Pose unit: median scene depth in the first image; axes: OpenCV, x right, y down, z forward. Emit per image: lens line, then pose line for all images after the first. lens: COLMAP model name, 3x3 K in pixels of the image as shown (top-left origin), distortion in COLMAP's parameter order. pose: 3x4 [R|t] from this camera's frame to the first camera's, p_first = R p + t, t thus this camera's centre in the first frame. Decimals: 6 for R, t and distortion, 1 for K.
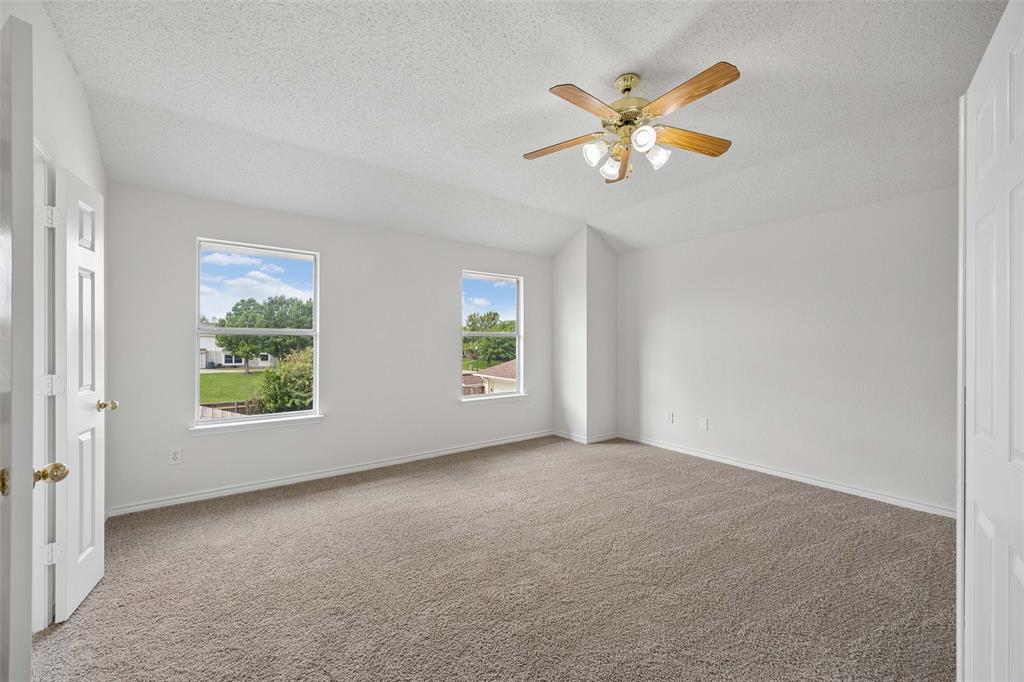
lens RADIAL K [[407.8, 0, 505.5], [0, 407.8, 348.0], [0, 0, 1]] dist [0.001550, 0.000780]
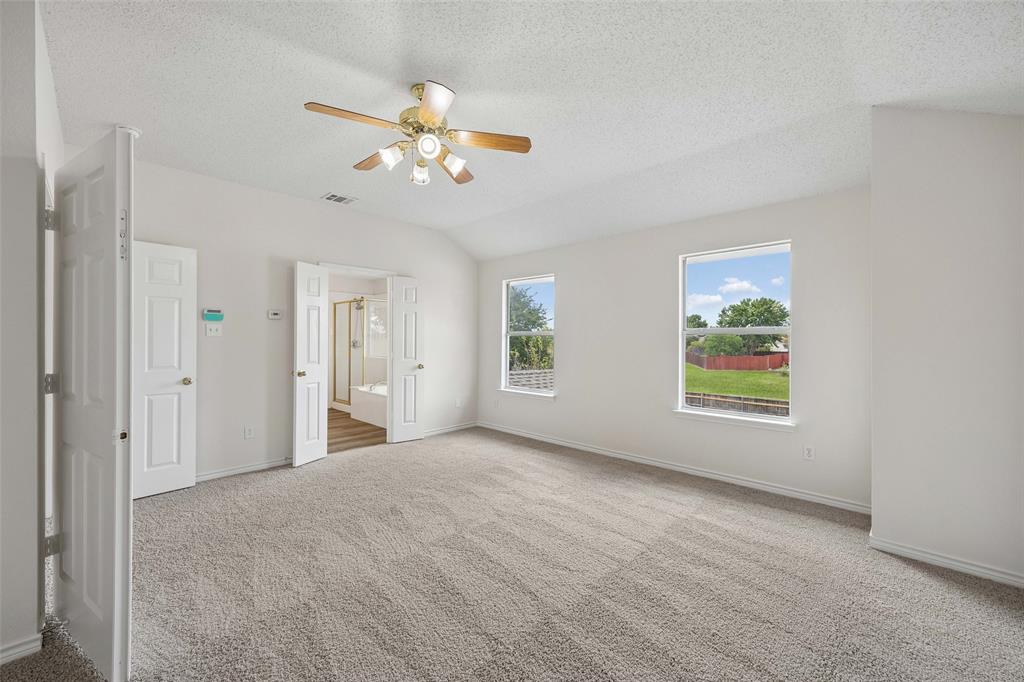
lens RADIAL K [[407.8, 0, 505.5], [0, 407.8, 338.6], [0, 0, 1]] dist [0.001550, 0.000780]
pose [[0.132750, -0.010178, -0.991097, 0.717407], [-0.014672, 0.999818, -0.012232, -0.001937], [0.991041, 0.016165, 0.132576, 0.562272]]
